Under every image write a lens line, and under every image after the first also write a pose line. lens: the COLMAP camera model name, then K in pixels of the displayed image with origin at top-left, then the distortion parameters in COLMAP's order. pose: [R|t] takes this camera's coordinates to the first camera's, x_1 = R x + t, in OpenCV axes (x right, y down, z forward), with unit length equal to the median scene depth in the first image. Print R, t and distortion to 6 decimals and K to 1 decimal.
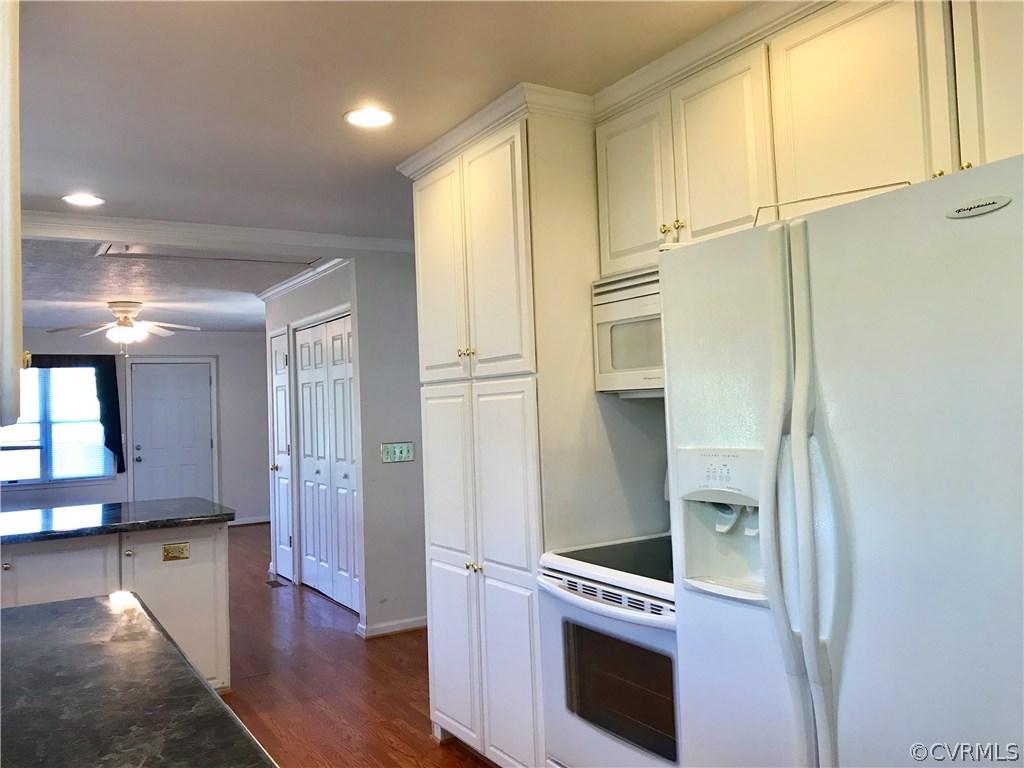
lens RADIAL K [[846.3, 0, 504.7], [0, 846.3, 381.2], [0, 0, 1]] dist [0.038179, -0.038712]
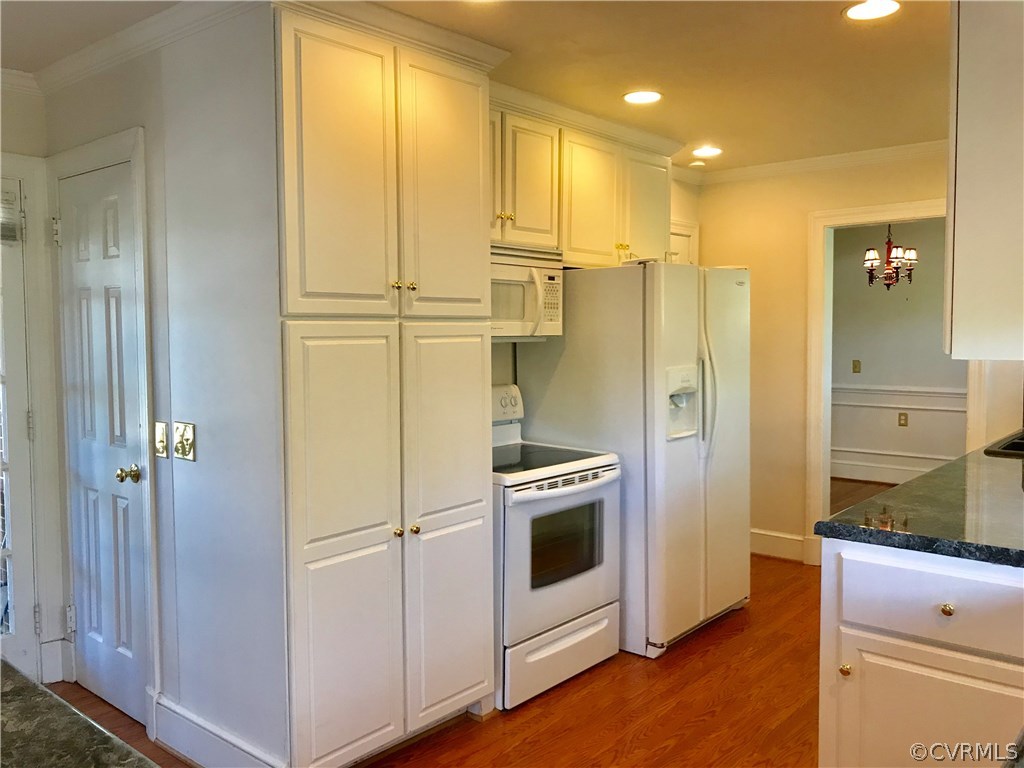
lens RADIAL K [[846.3, 0, 513.7], [0, 846.3, 384.7], [0, 0, 1]] dist [0.038179, -0.038712]
pose [[-0.319556, -0.030077, 0.947090, -0.921456], [-0.014489, 0.999534, 0.026854, 0.042532], [-0.947456, -0.005141, -0.319843, 1.200023]]
